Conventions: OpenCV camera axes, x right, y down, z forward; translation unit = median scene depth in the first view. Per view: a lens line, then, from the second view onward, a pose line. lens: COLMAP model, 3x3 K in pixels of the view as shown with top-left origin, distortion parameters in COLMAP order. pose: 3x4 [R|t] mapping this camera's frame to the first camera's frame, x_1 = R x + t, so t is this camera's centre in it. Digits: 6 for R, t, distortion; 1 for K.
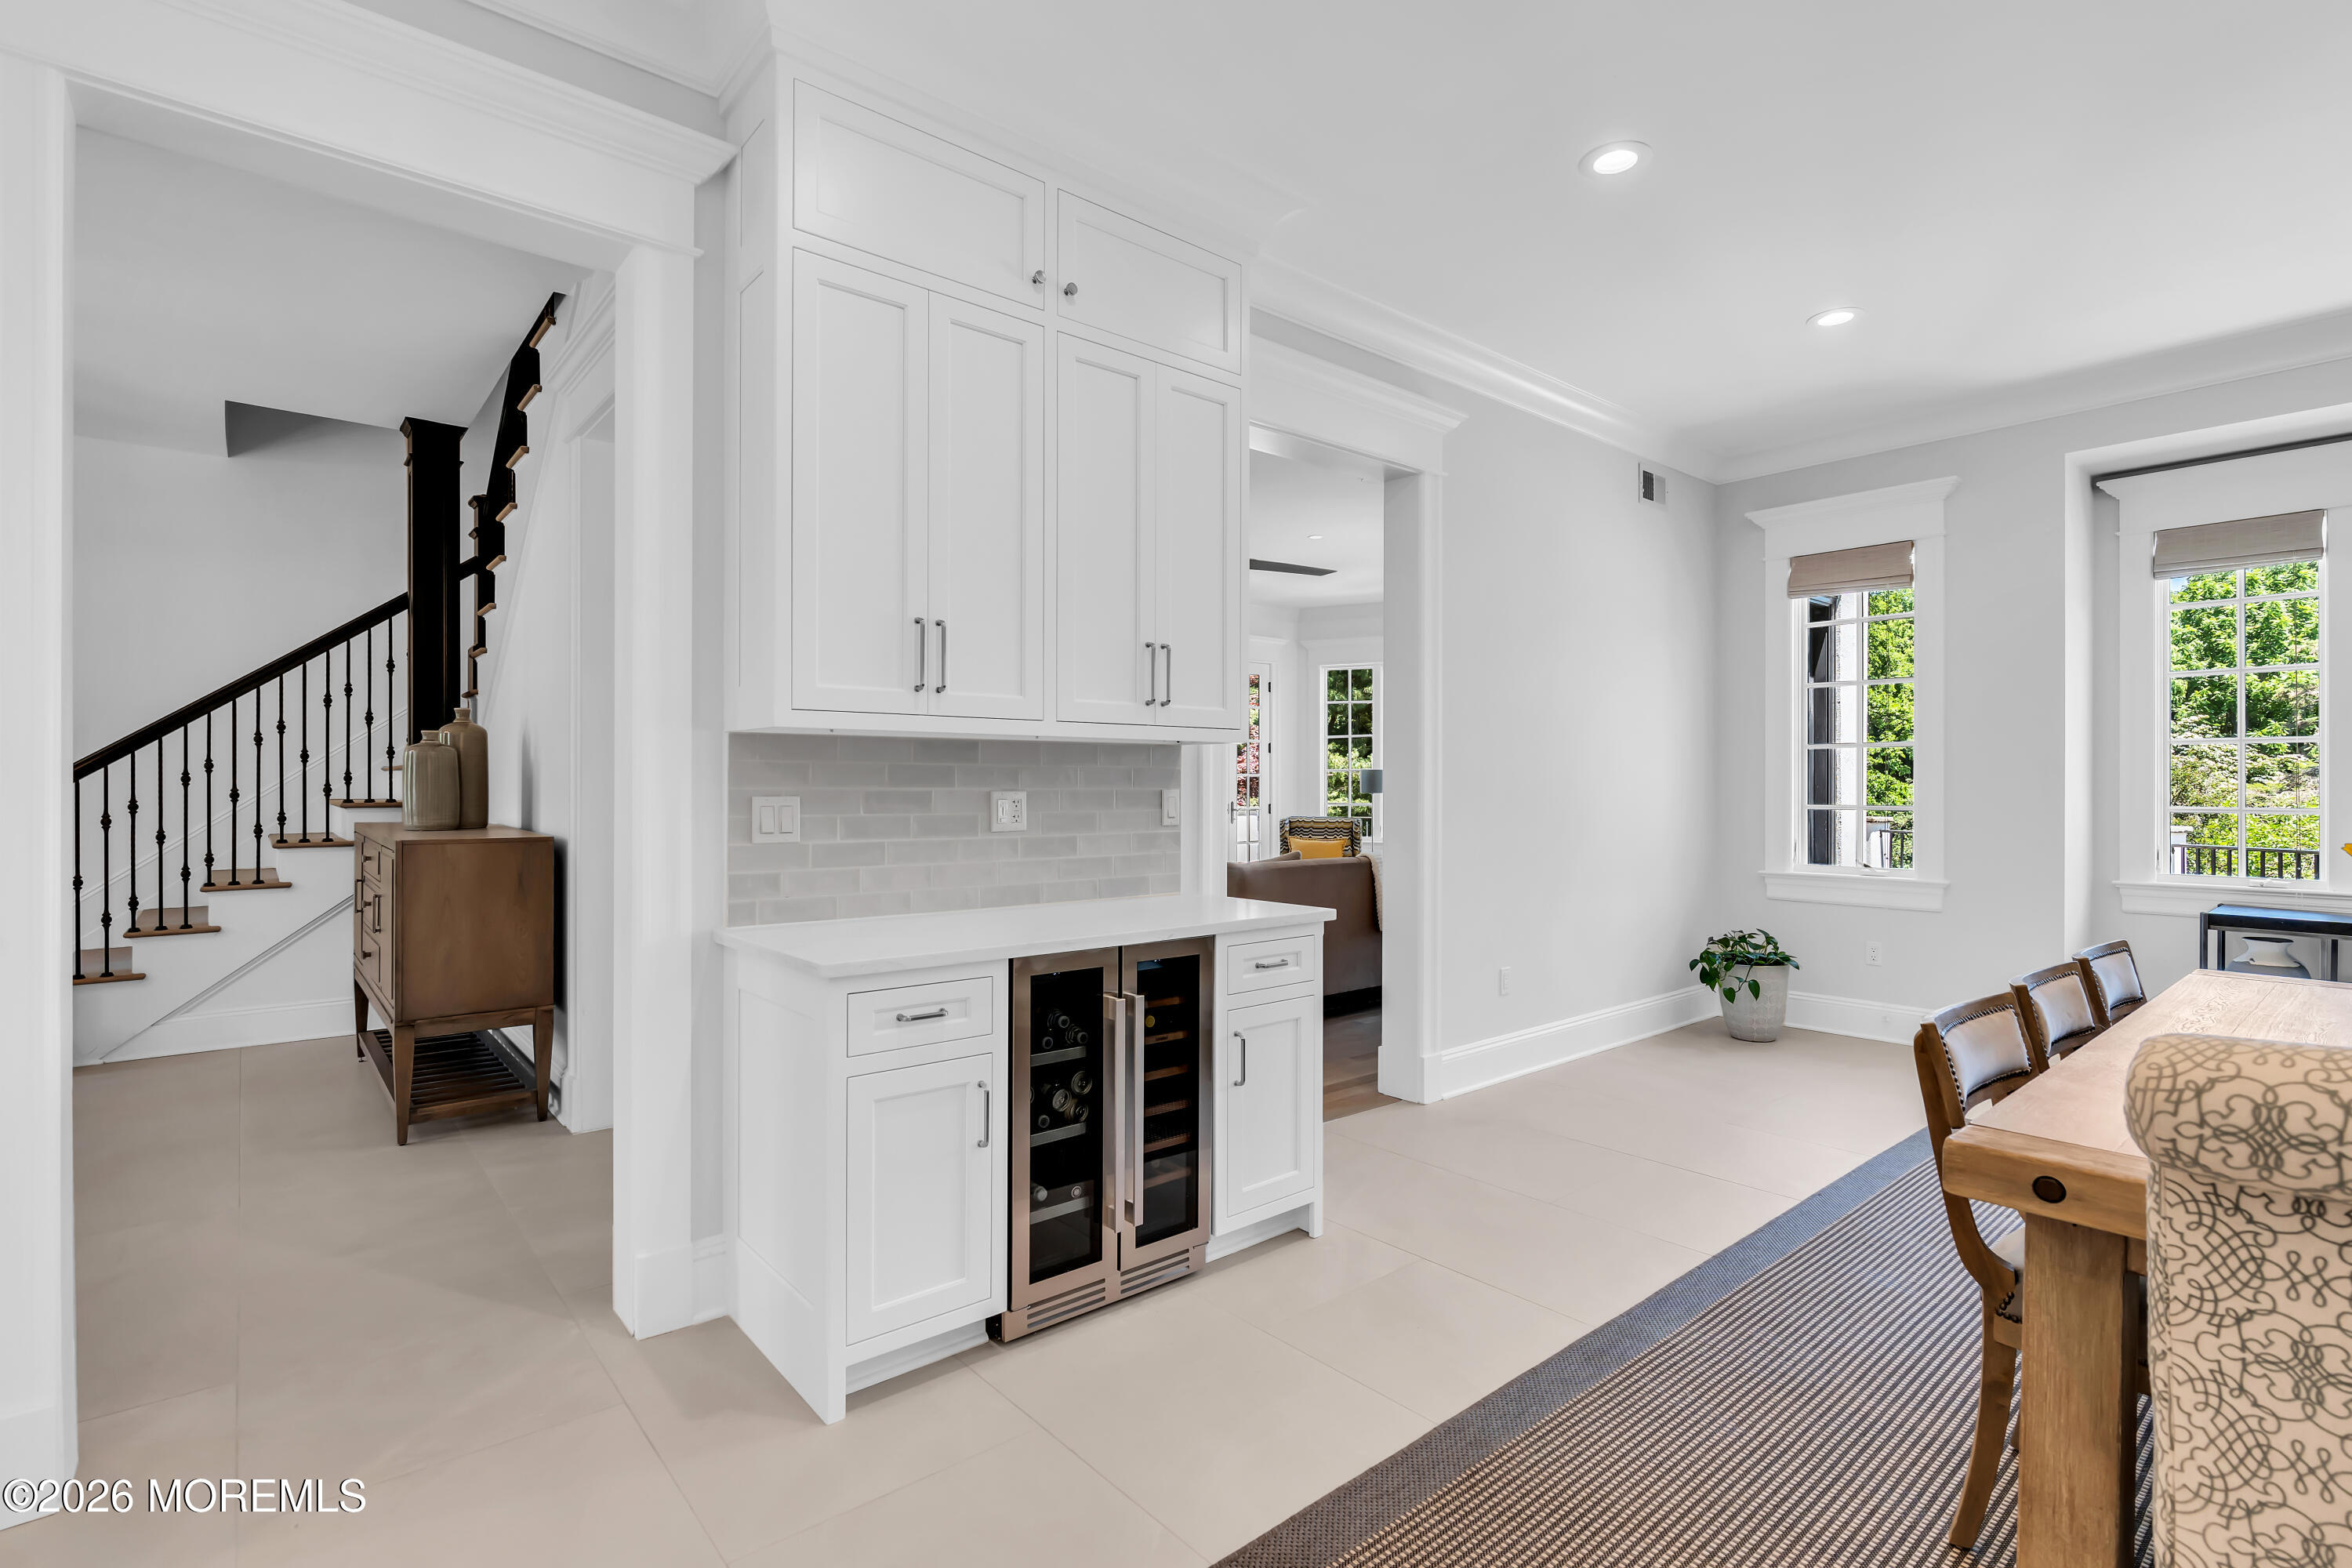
lens RADIAL K [[1103.6, 0, 1171.4], [0, 1103.6, 784.1], [0, 0, 1]] dist [-0.005171, 0.001590]
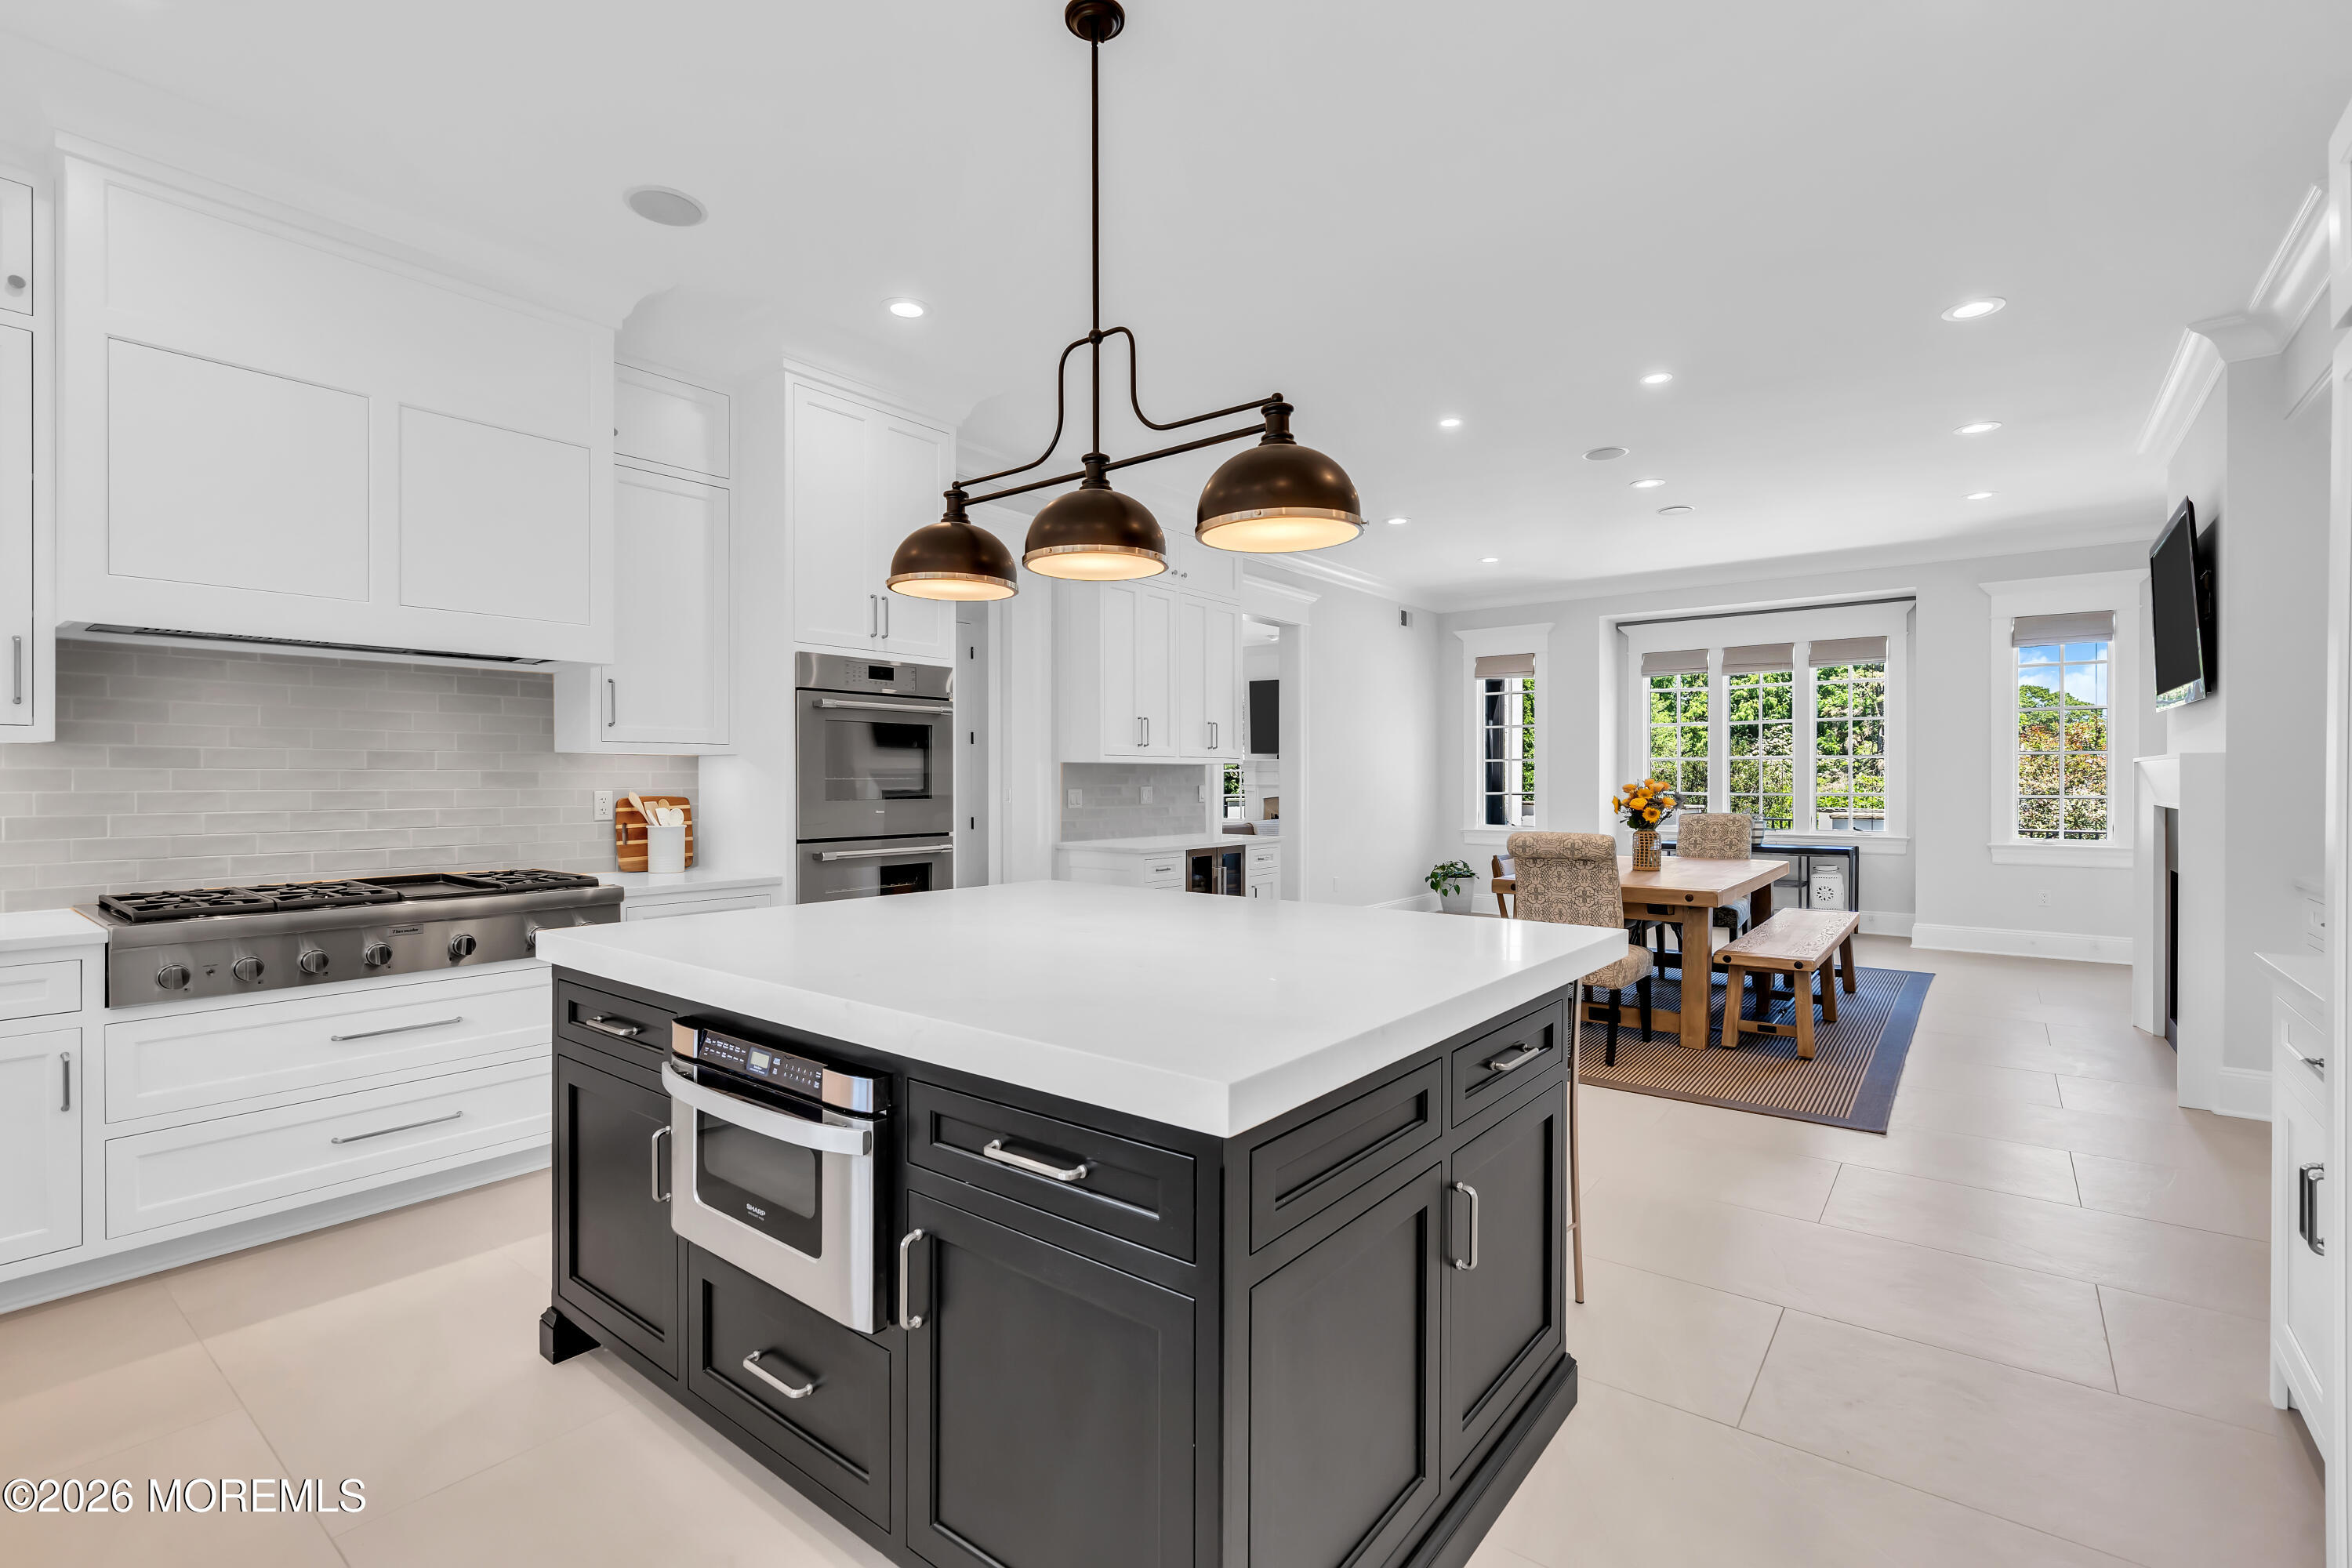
lens RADIAL K [[1057.8, 0, 1171.7], [0, 1057.8, 783.1], [0, 0, 1]] dist [-0.005144, 0.000716]
pose [[0.978487, -0.002634, 0.206293, -0.378555], [0.001876, 0.999991, 0.003870, -0.005803], [-0.206301, -0.003399, 0.978483, -0.787094]]
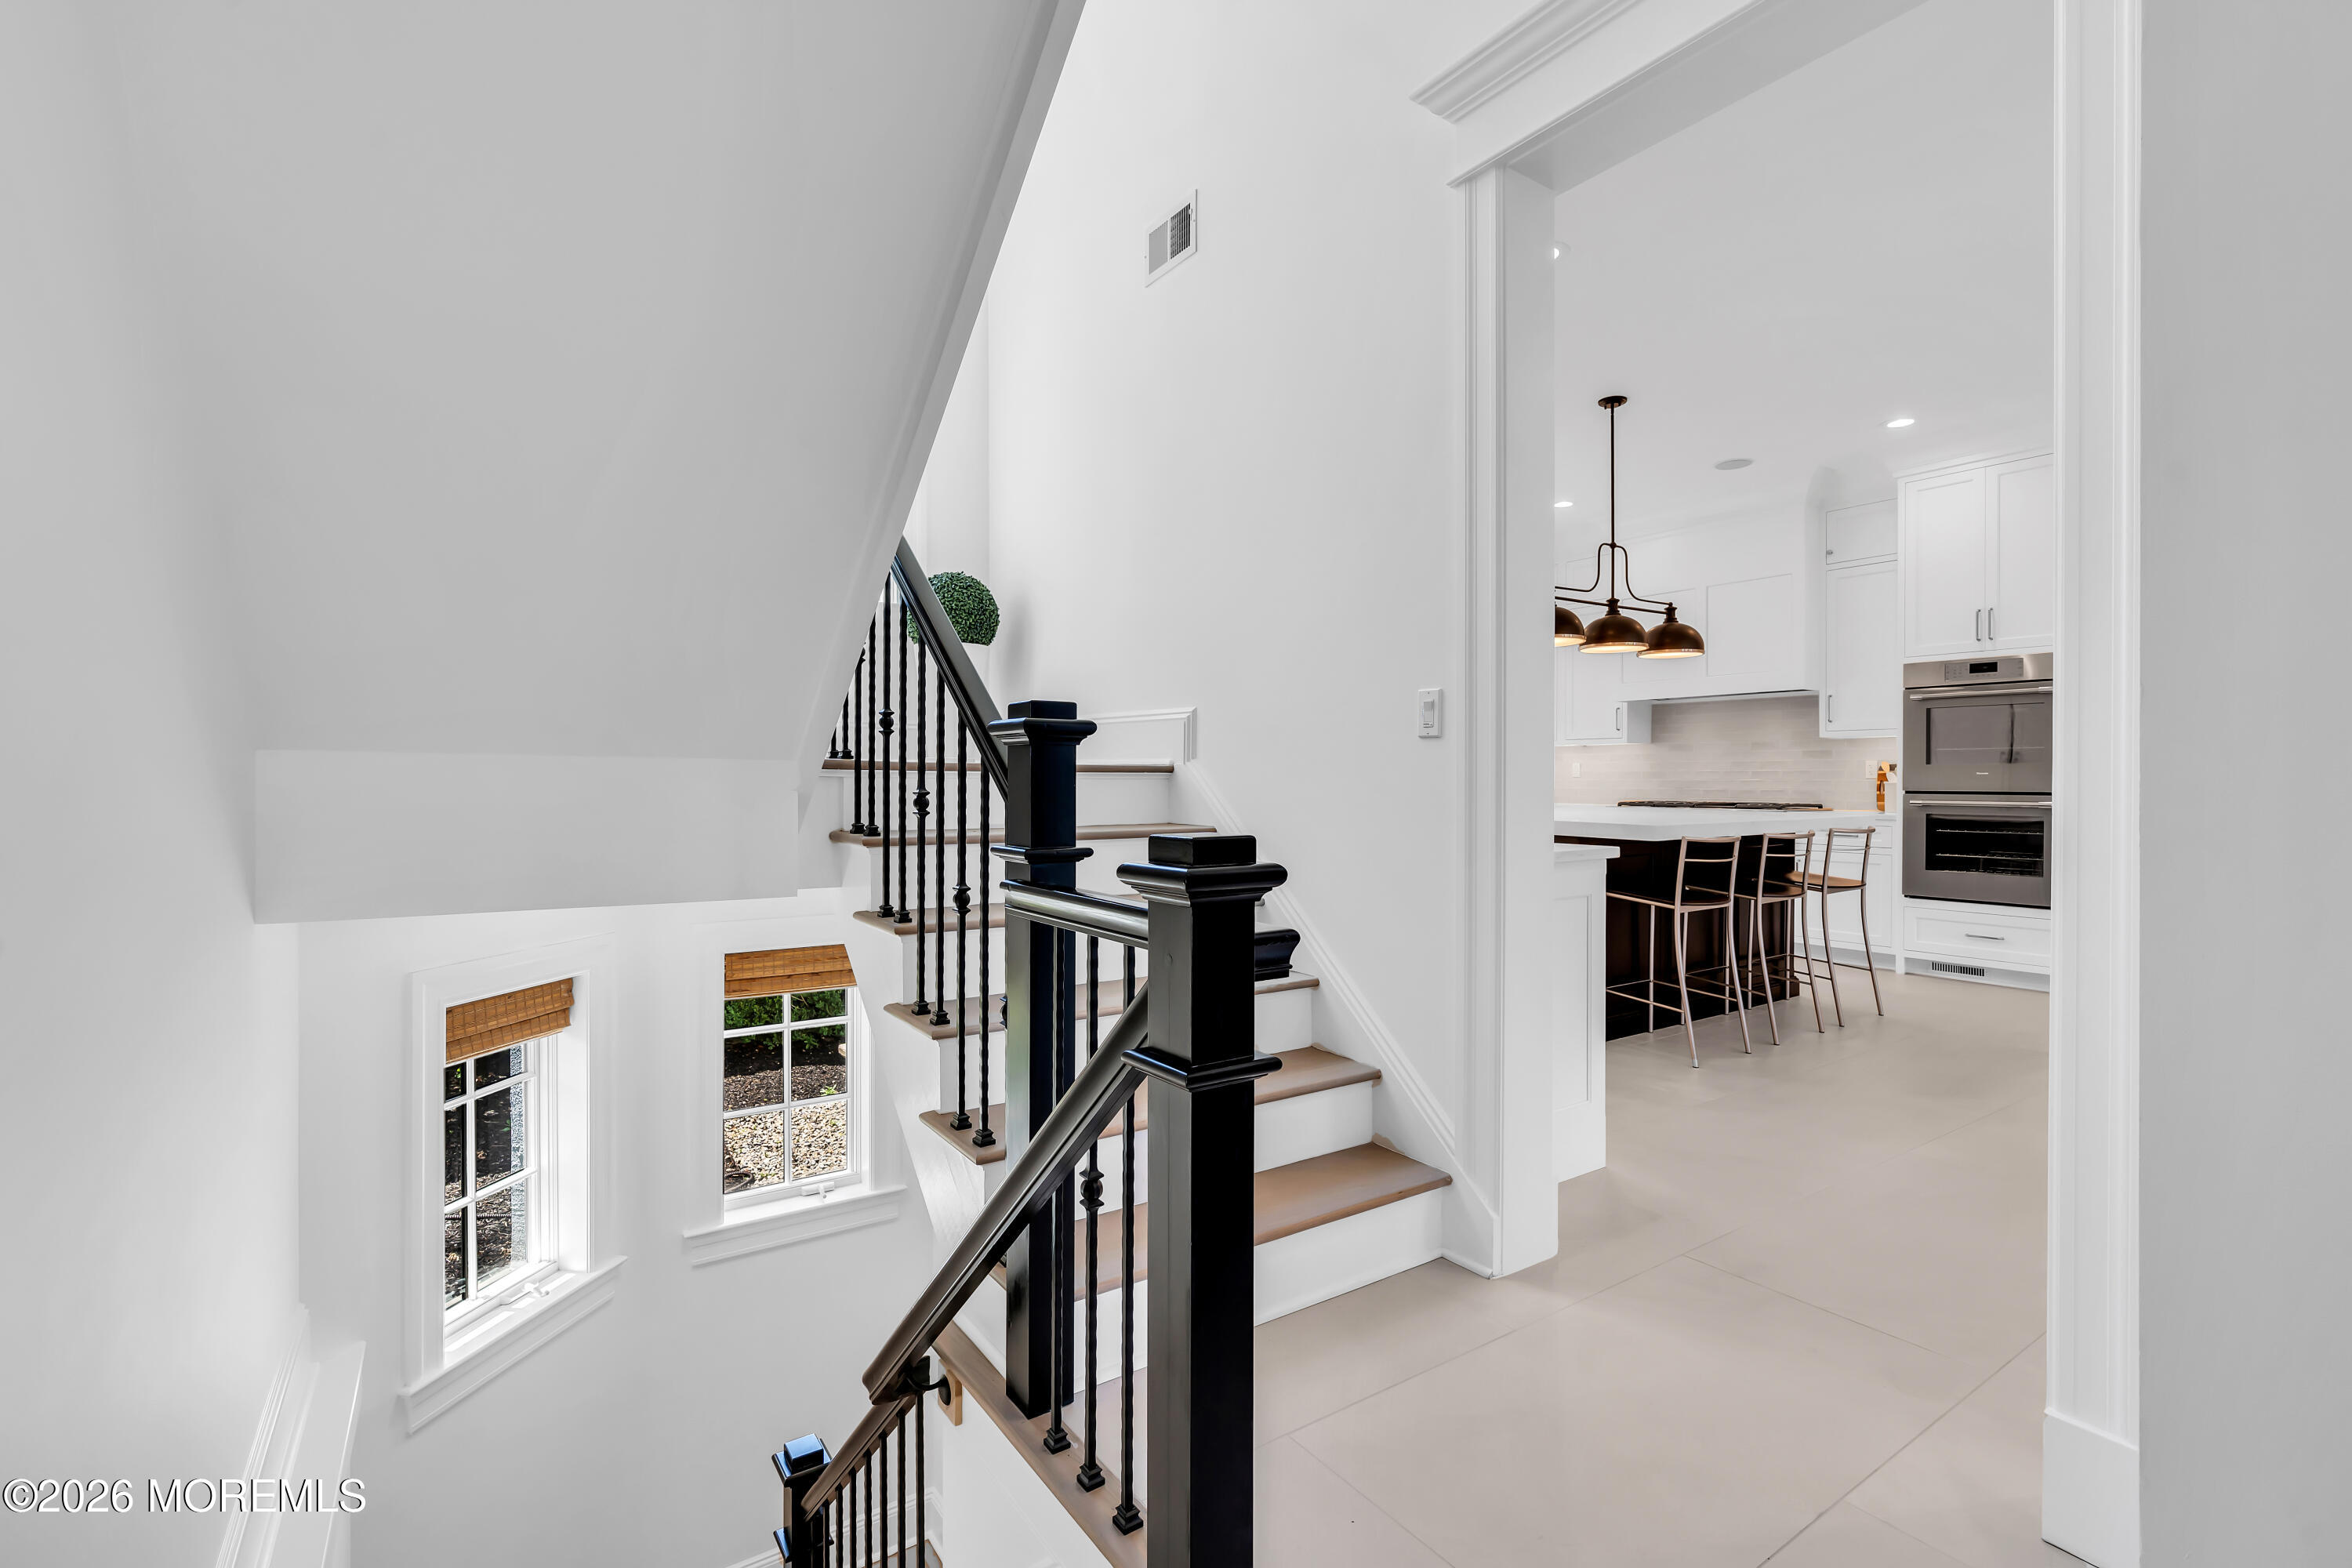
lens RADIAL K [[1041.5, 0, 1179.5], [0, 1041.5, 782.1], [0, 0, 1]] dist [-0.003769, -0.000175]
pose [[-0.096847, 0.000206, -0.995299, 0.905139], [-0.003603, 0.999993, 0.000558, 0.037169], [0.995293, 0.003641, -0.096845, -0.623666]]
